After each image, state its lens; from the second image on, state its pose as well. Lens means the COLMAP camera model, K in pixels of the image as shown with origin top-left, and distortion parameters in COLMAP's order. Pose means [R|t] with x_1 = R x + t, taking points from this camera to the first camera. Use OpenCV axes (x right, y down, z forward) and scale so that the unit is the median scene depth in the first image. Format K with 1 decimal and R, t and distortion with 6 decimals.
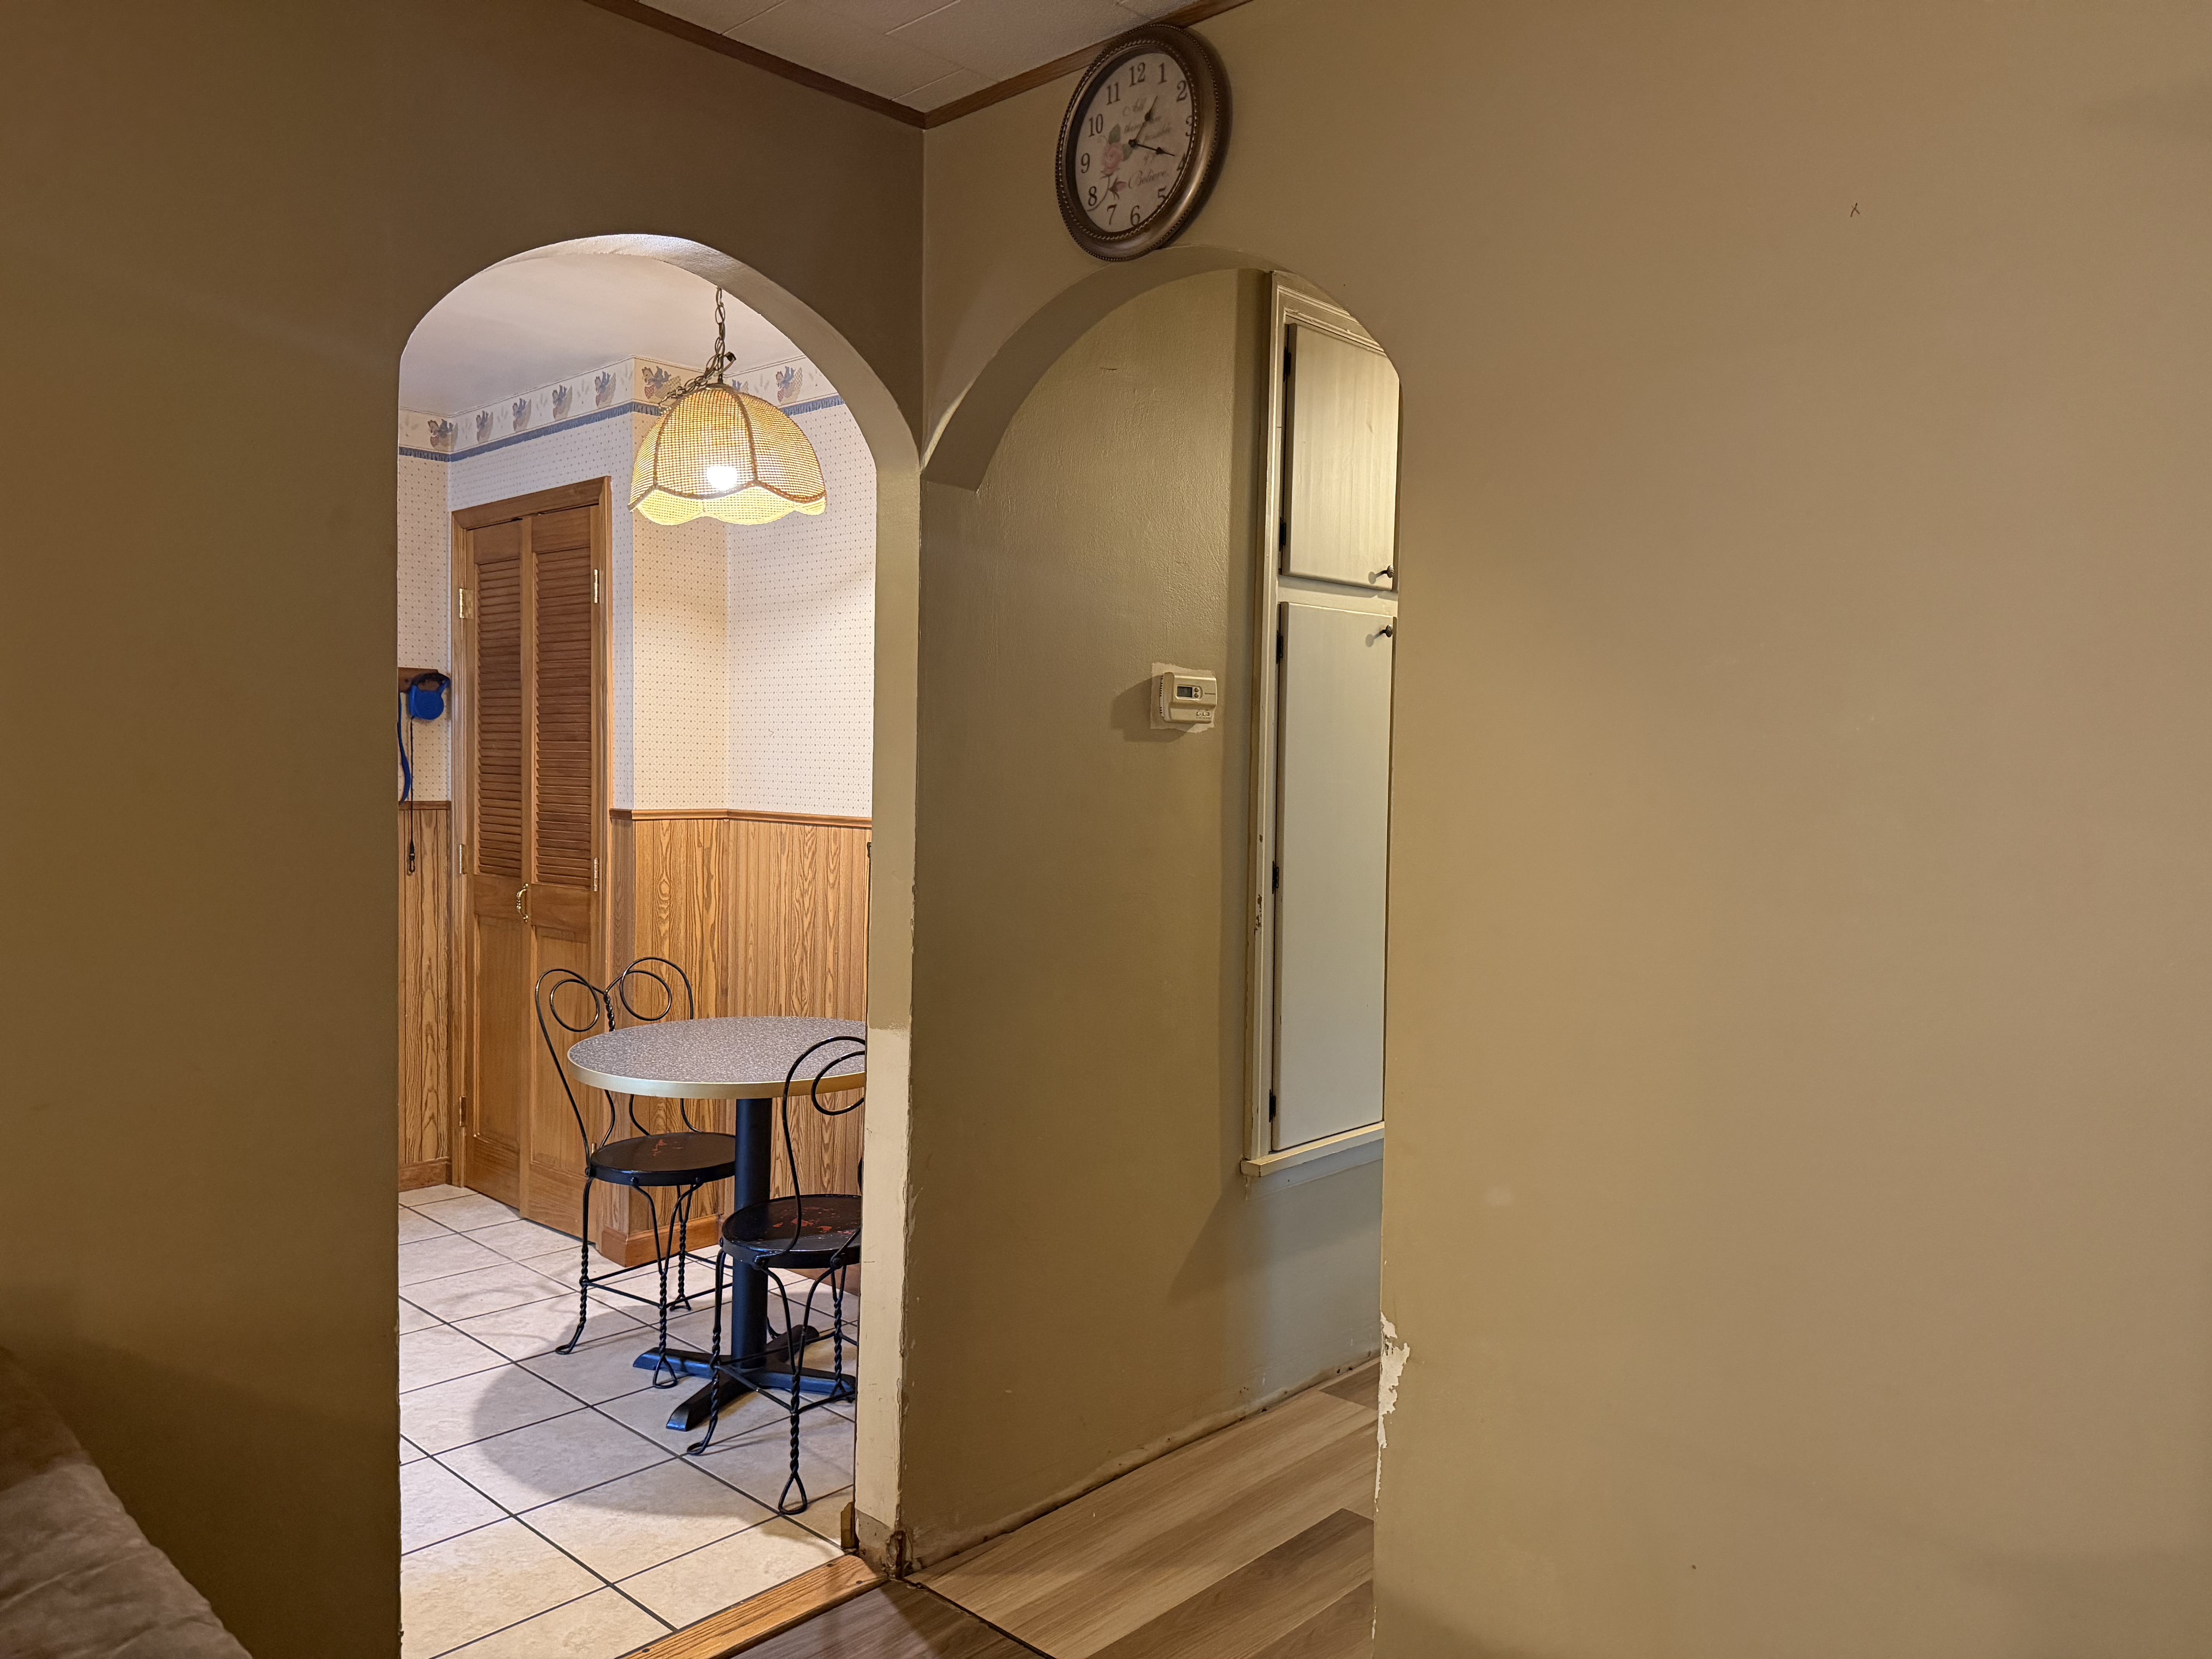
lens RADIAL K [[1550.9, 0, 1125.1], [0, 1550.9, 839.8], [0, 0, 1]] dist [0.066721, -0.081913]
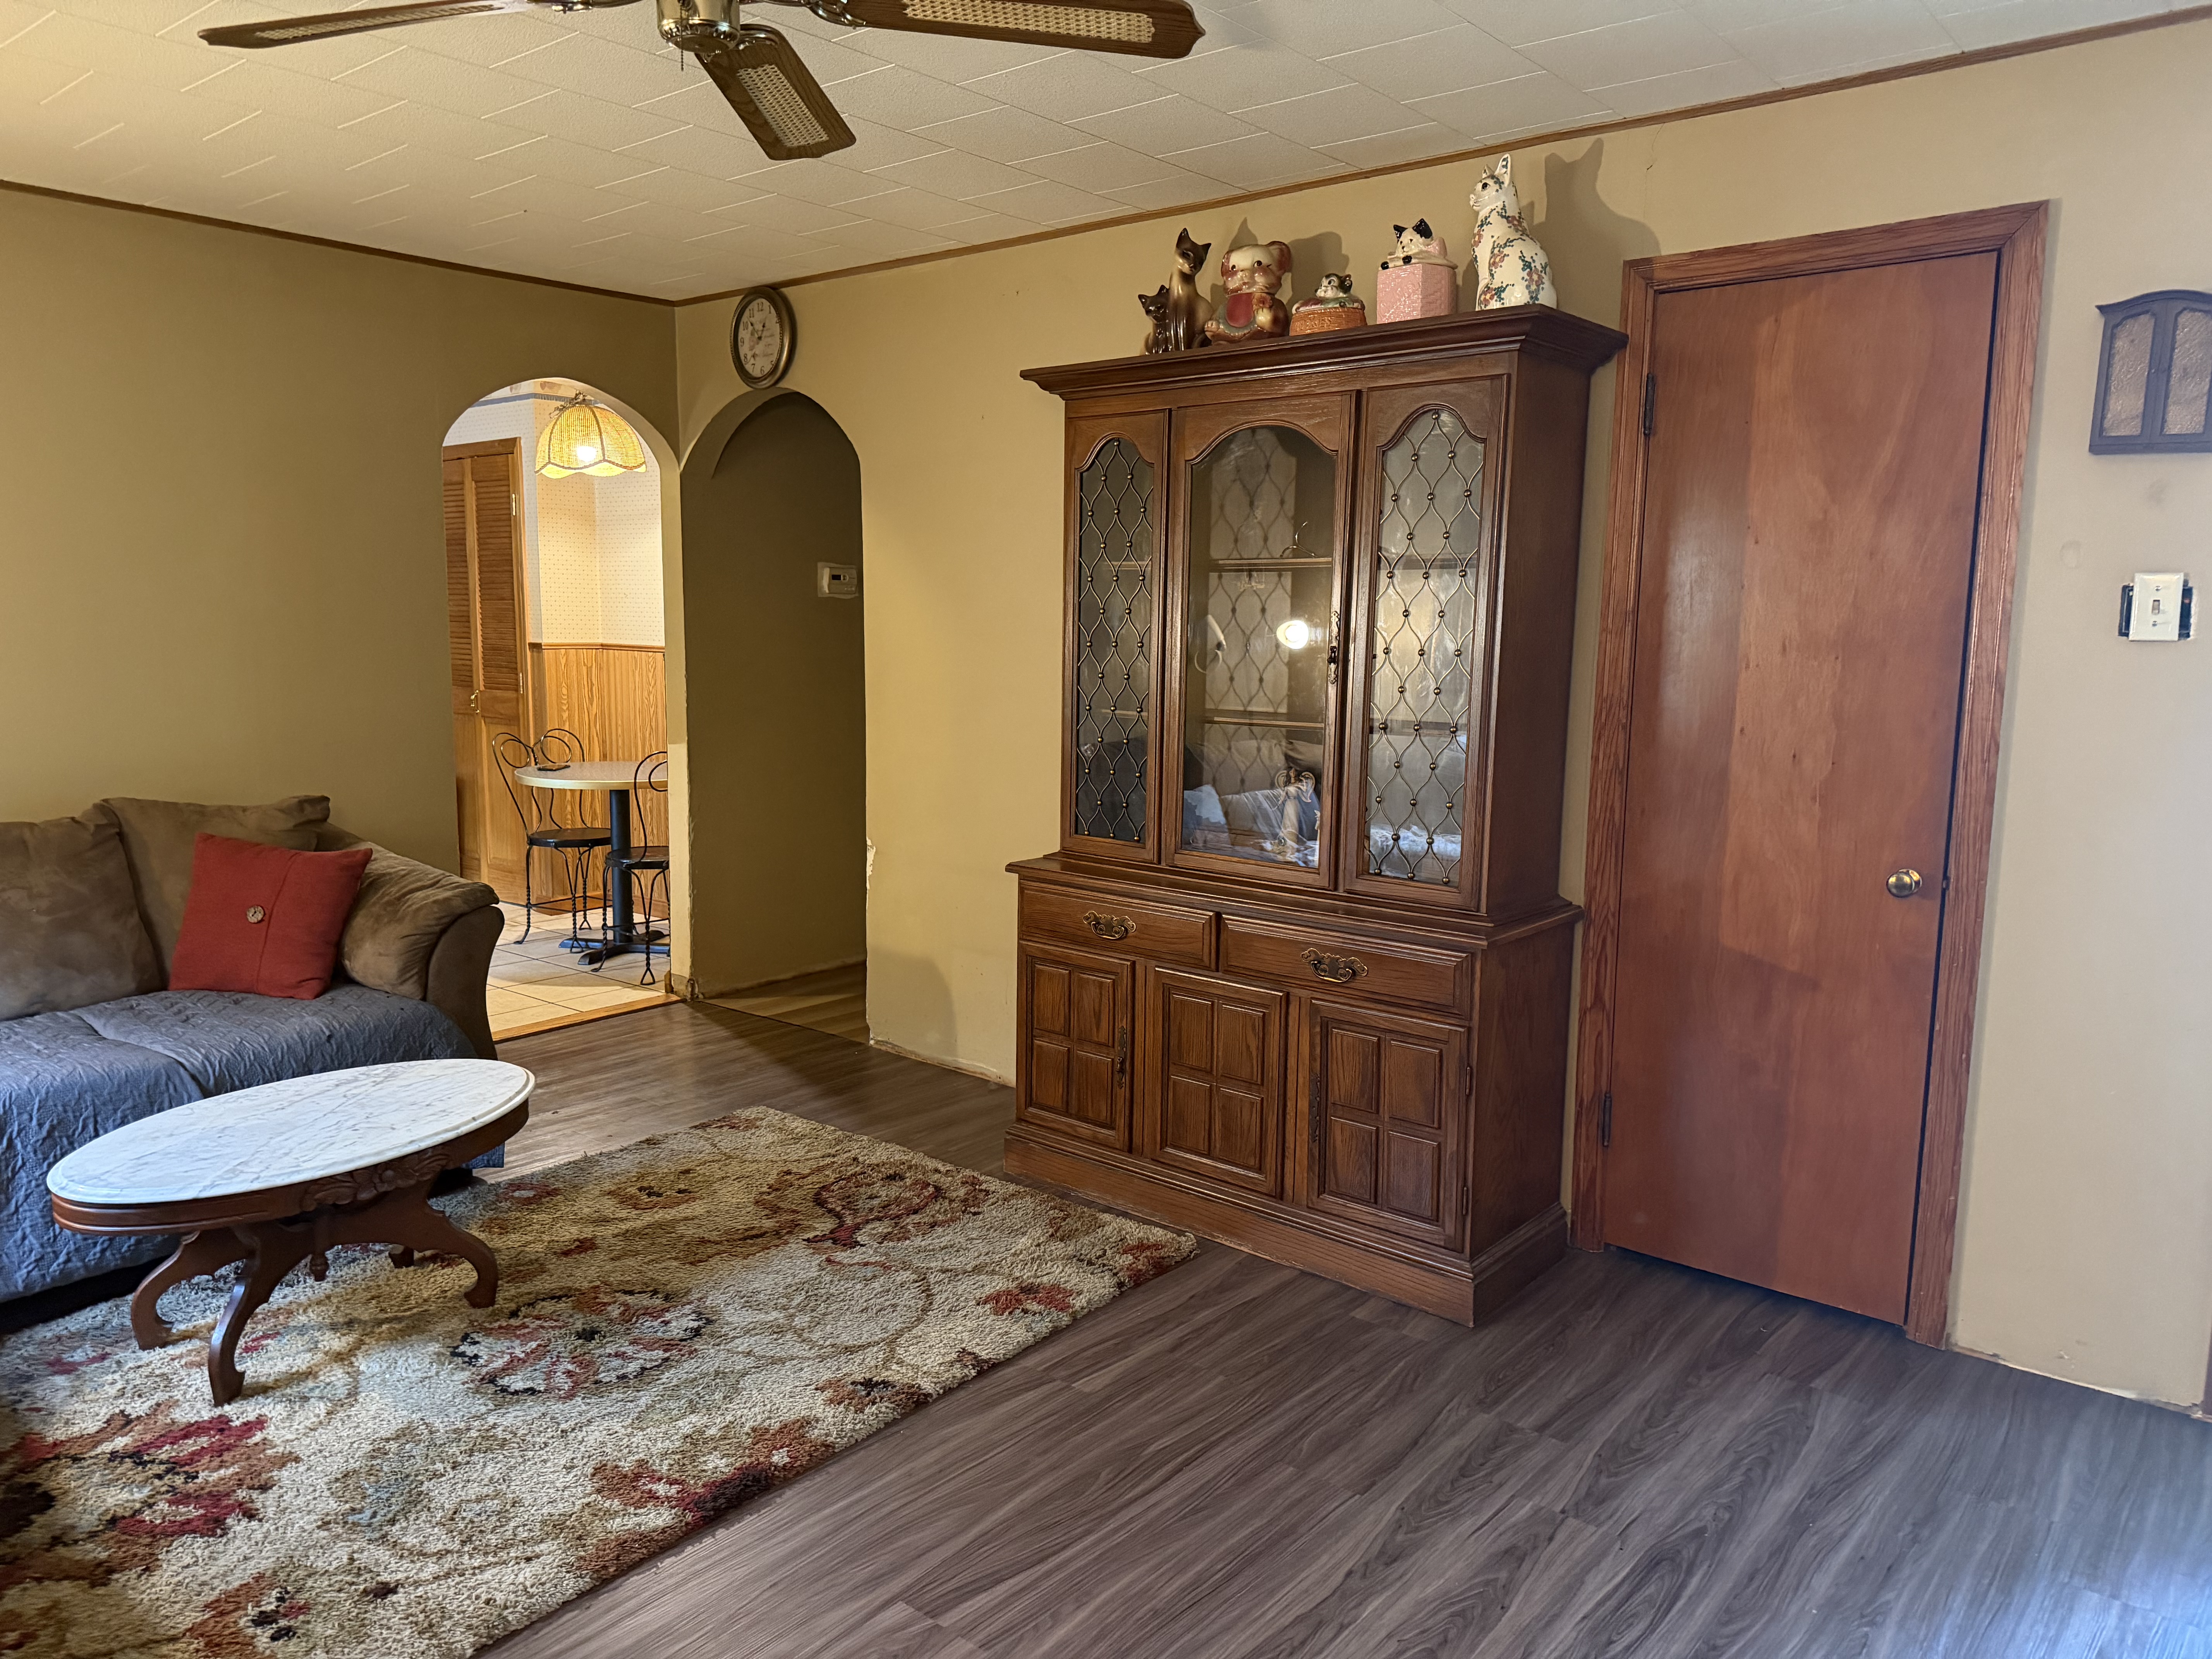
lens RADIAL K [[1550.9, 0, 1107.1], [0, 1550.9, 835.1], [0, 0, 1]] dist [0.066721, -0.081913]
pose [[0.998952, -0.010237, 0.044620, 0.222408], [0.006168, 0.995886, 0.090408, 0.040576], [-0.045362, -0.090038, 0.994905, -0.749774]]
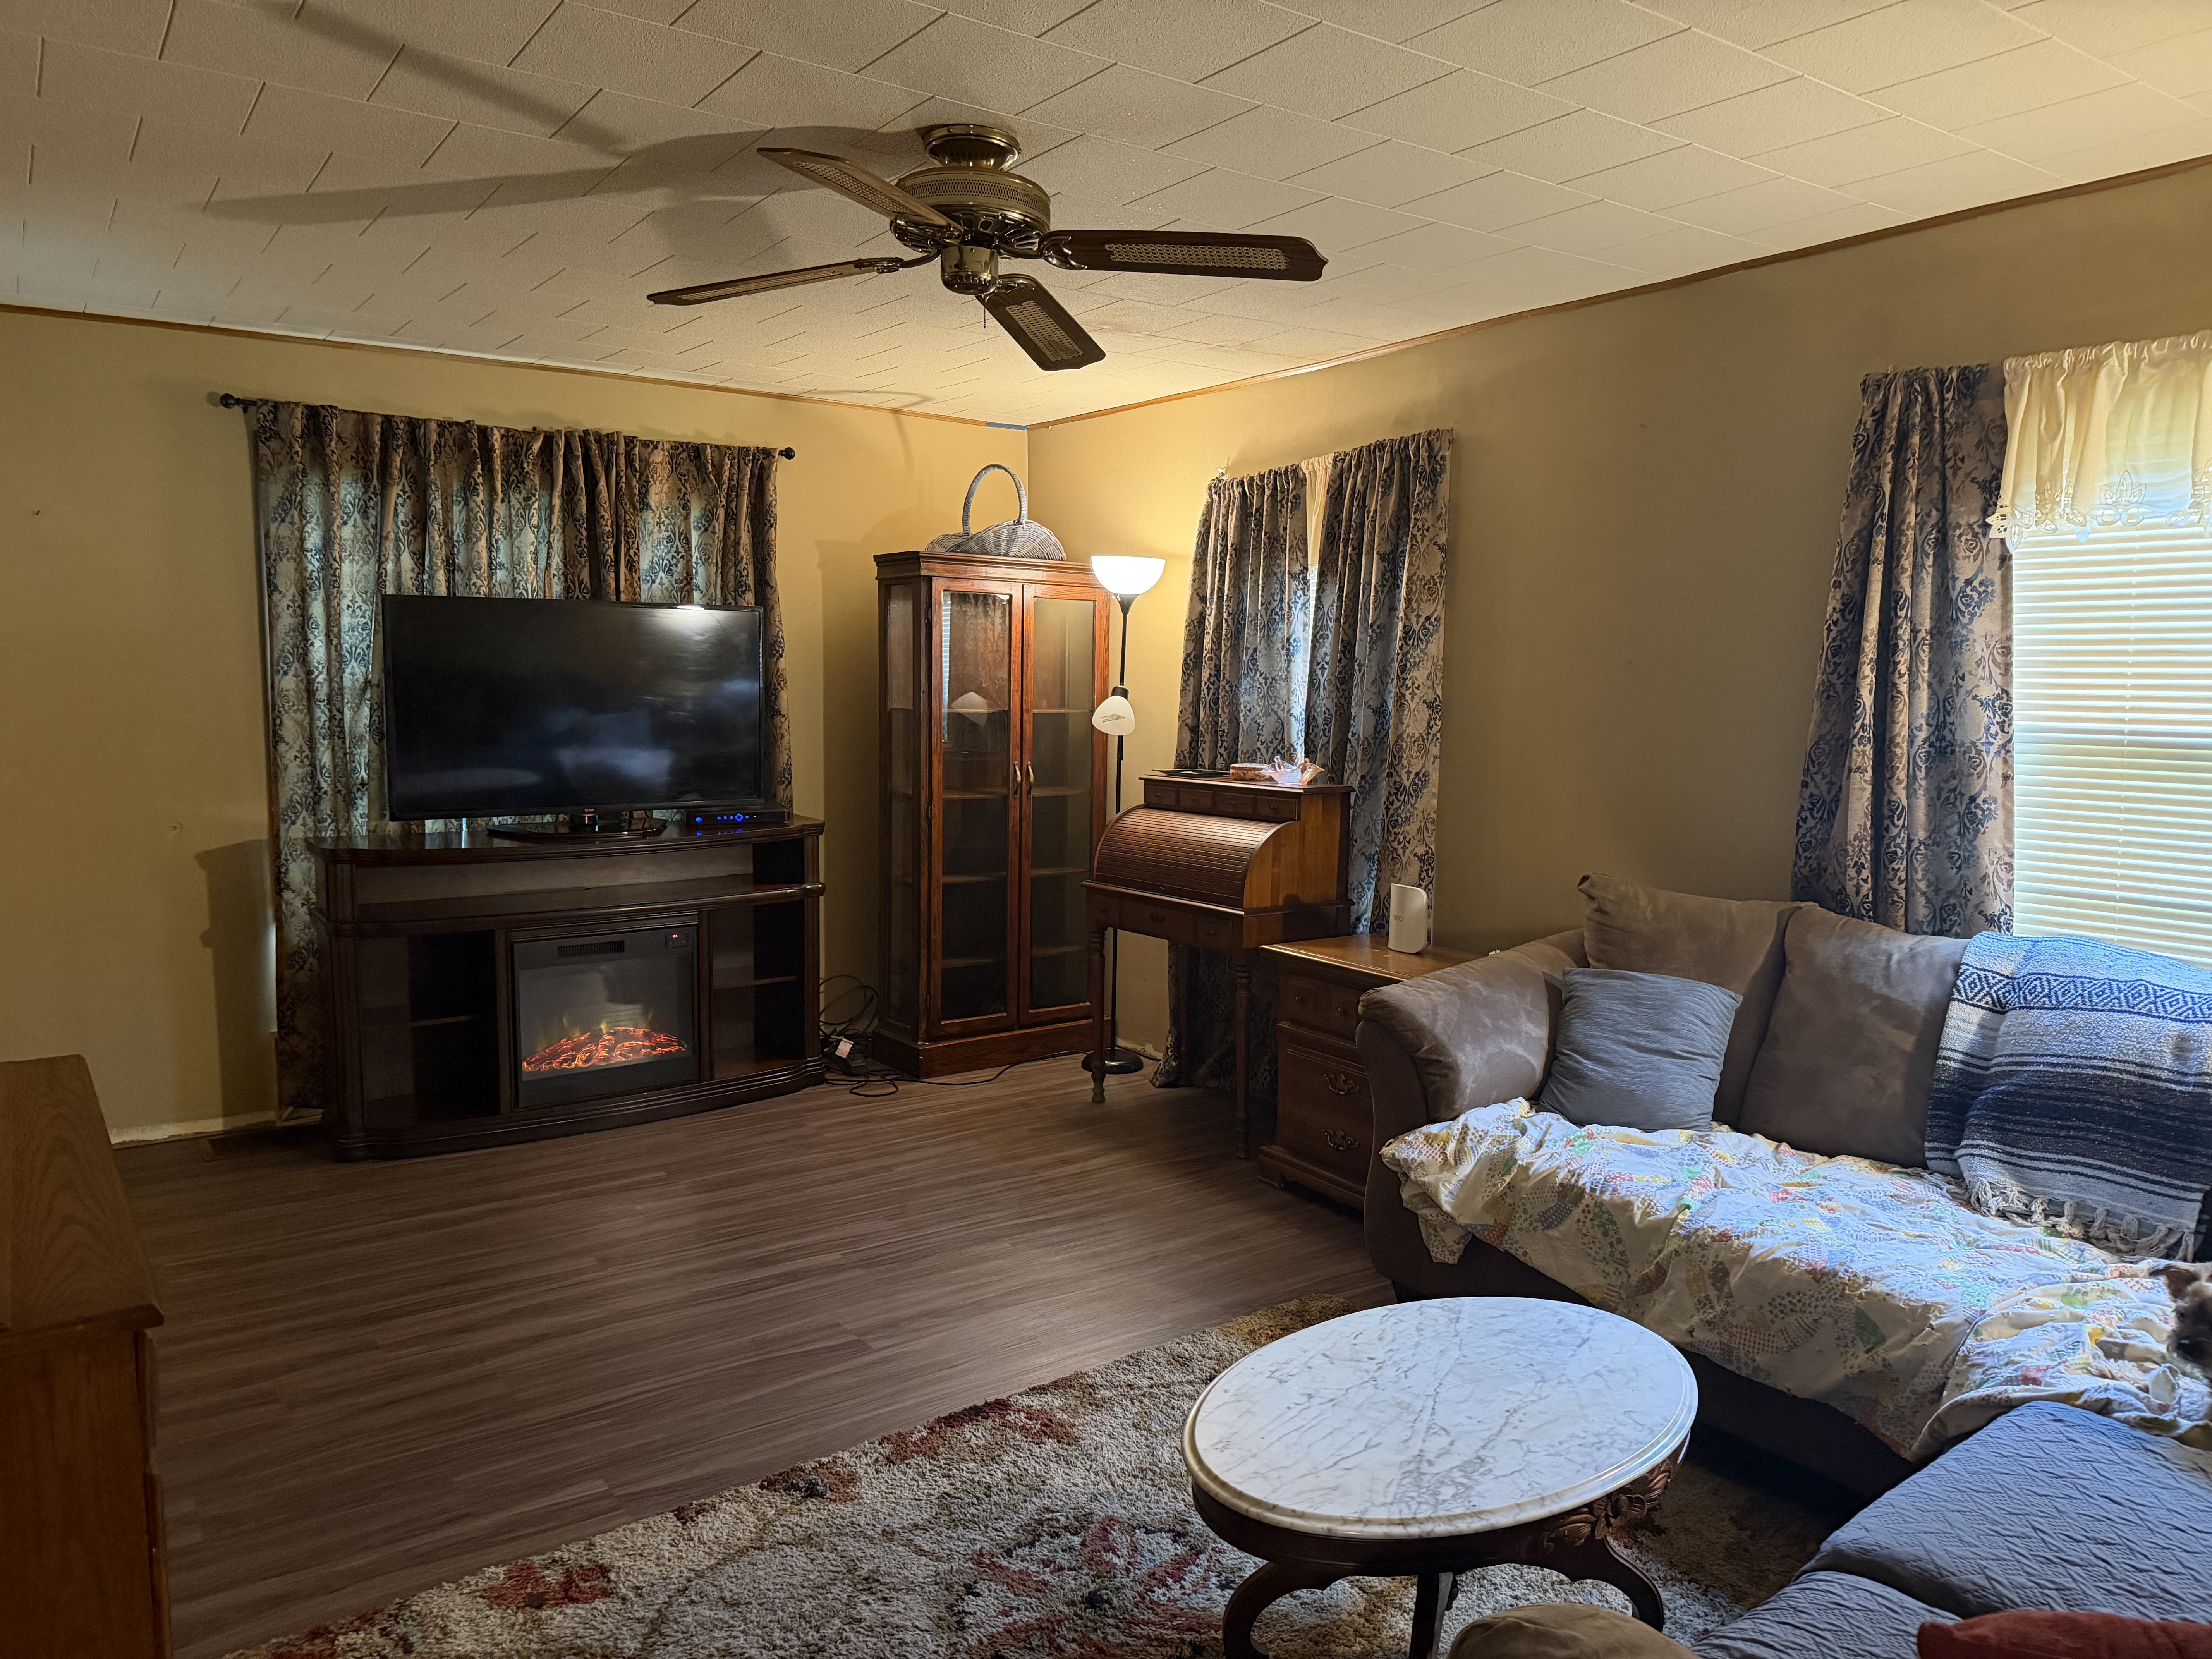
lens RADIAL K [[1550.9, 0, 1090.3], [0, 1550.9, 825.4], [0, 0, 1]] dist [0.066721, -0.081913]
pose [[-0.976406, -0.047113, 0.210742, -0.102697], [-0.012712, 0.986757, 0.161704, -0.044291], [-0.215570, 0.155210, -0.964074, 0.513268]]
